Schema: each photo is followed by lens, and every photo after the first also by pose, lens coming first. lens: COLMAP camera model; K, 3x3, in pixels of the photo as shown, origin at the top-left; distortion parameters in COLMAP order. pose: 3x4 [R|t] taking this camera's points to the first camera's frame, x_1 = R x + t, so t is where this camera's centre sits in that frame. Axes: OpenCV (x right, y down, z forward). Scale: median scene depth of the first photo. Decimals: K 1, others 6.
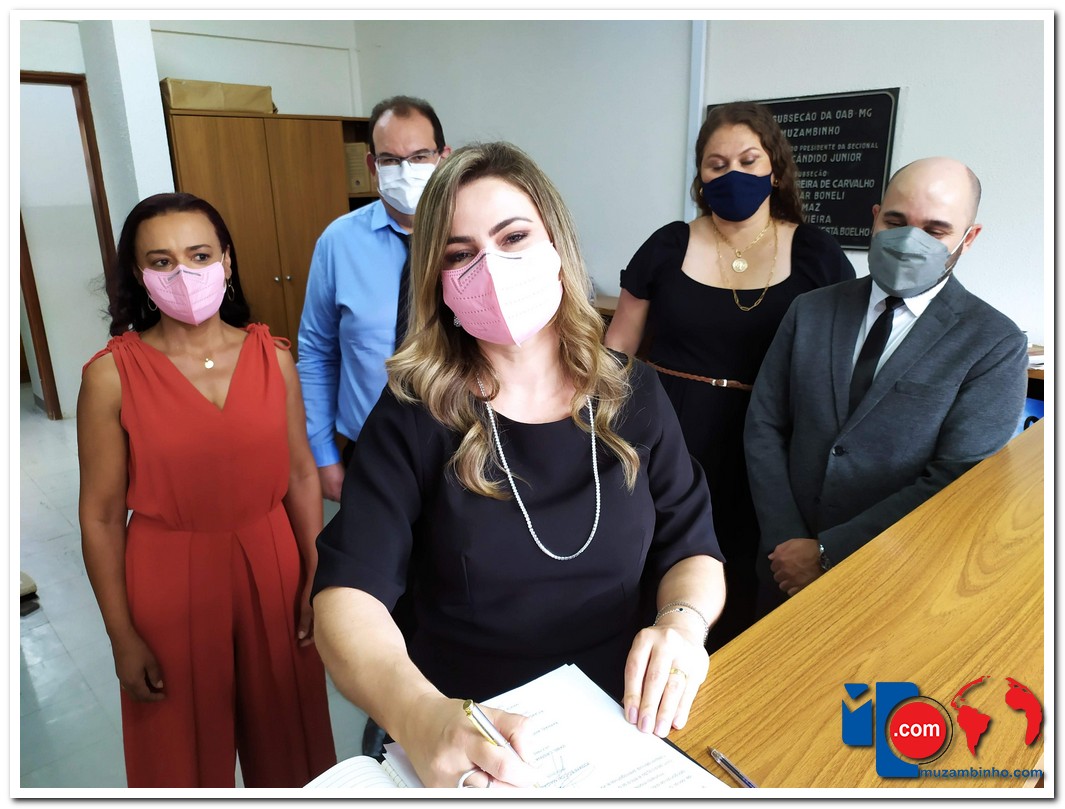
lens RADIAL K [[748.6, 0, 526.0], [0, 748.6, 400.5], [0, 0, 1]] dist [0.027756, -0.037179]
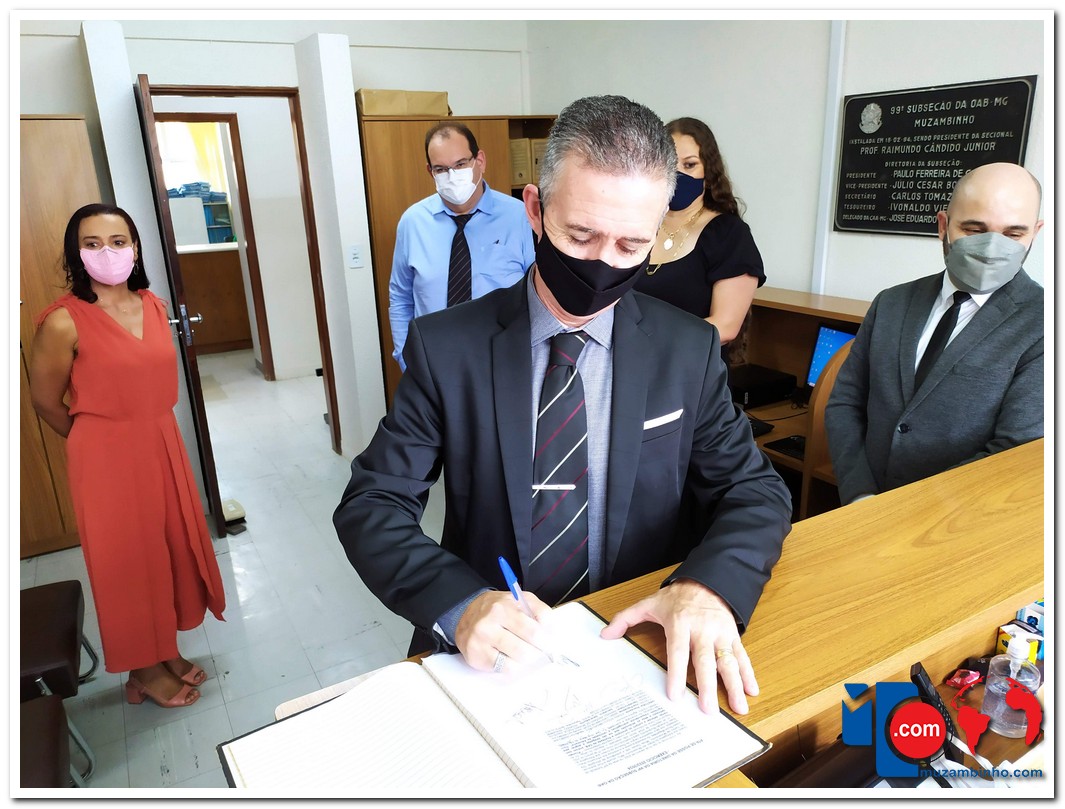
lens RADIAL K [[748.6, 0, 527.4], [0, 748.6, 409.4], [0, 0, 1]] dist [0.027756, -0.037179]
pose [[0.971533, 0.053752, -0.230724, 0.094967], [-0.046026, 0.998189, 0.038742, 0.012988], [0.232389, -0.027020, 0.972248, -0.118500]]
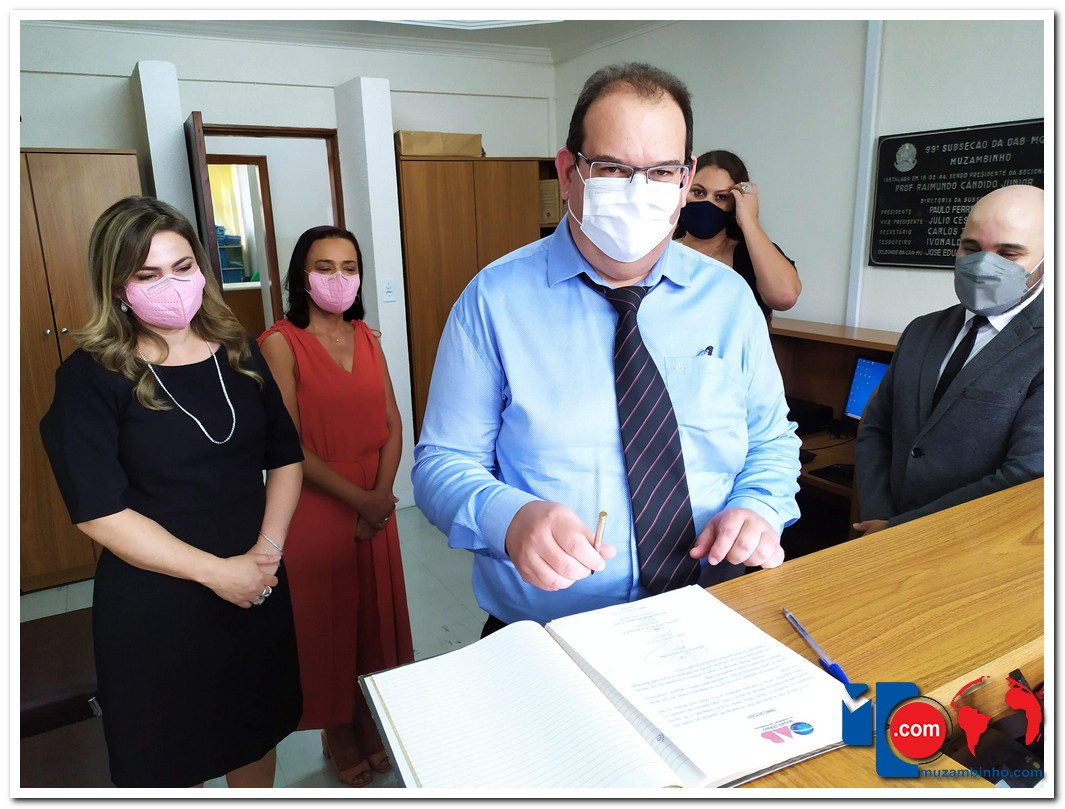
lens RADIAL K [[748.6, 0, 525.6], [0, 748.6, 407.1], [0, 0, 1]] dist [0.027756, -0.037179]
pose [[0.970933, 0.047228, -0.234645, 0.030474], [-0.054610, 0.998193, -0.025061, 0.045664], [0.233038, 0.037147, 0.971758, -0.146268]]
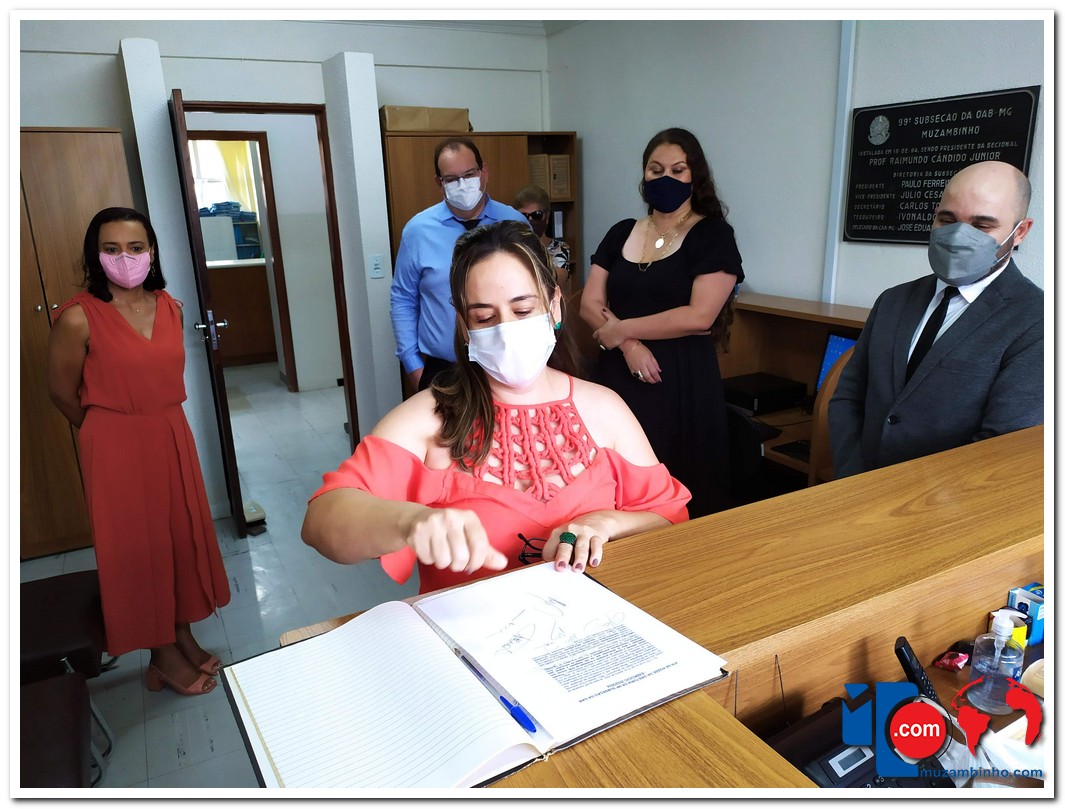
lens RADIAL K [[748.6, 0, 527.5], [0, 748.6, 413.5], [0, 0, 1]] dist [0.027756, -0.037179]
pose [[0.963635, 0.059900, -0.260422, 0.119264], [-0.057729, 0.998204, 0.015985, 0.042925], [0.260912, -0.000370, 0.965363, -0.142279]]
